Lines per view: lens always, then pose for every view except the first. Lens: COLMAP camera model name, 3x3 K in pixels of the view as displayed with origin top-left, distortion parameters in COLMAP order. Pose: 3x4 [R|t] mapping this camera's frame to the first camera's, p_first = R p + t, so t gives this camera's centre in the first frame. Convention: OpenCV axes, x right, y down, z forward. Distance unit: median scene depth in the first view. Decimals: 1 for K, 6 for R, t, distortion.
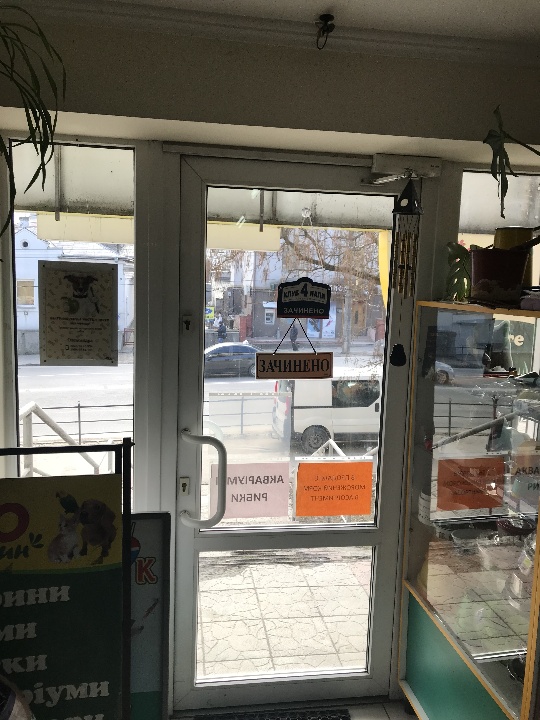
lens RADIAL K [[581.4, 0, 267.1], [0, 581.4, 363.3], [0, 0, 1]] dist [0.006595, 0.006291]
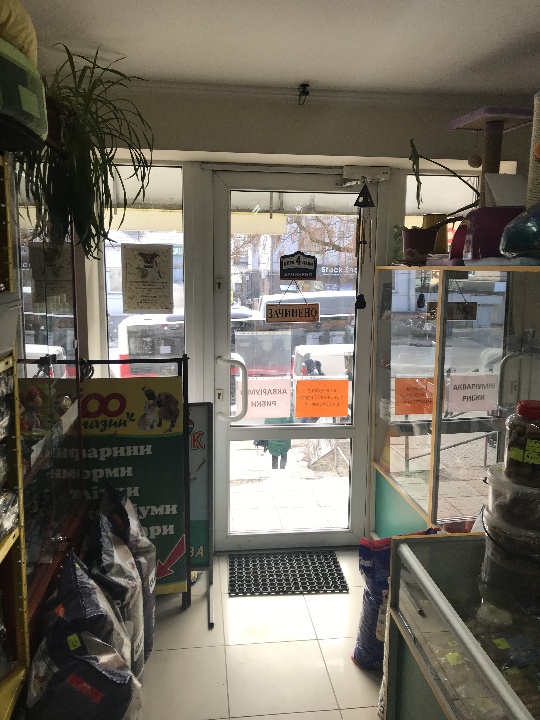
lens RADIAL K [[581.5, 0, 270.0], [0, 581.5, 360.0], [0, 0, 1]] dist [0.109584, -0.230296]
pose [[0.999439, -0.016959, -0.028889, 0.032170], [0.017511, 0.999667, 0.018949, 0.100676], [0.028558, -0.019444, 0.999403, -0.499529]]
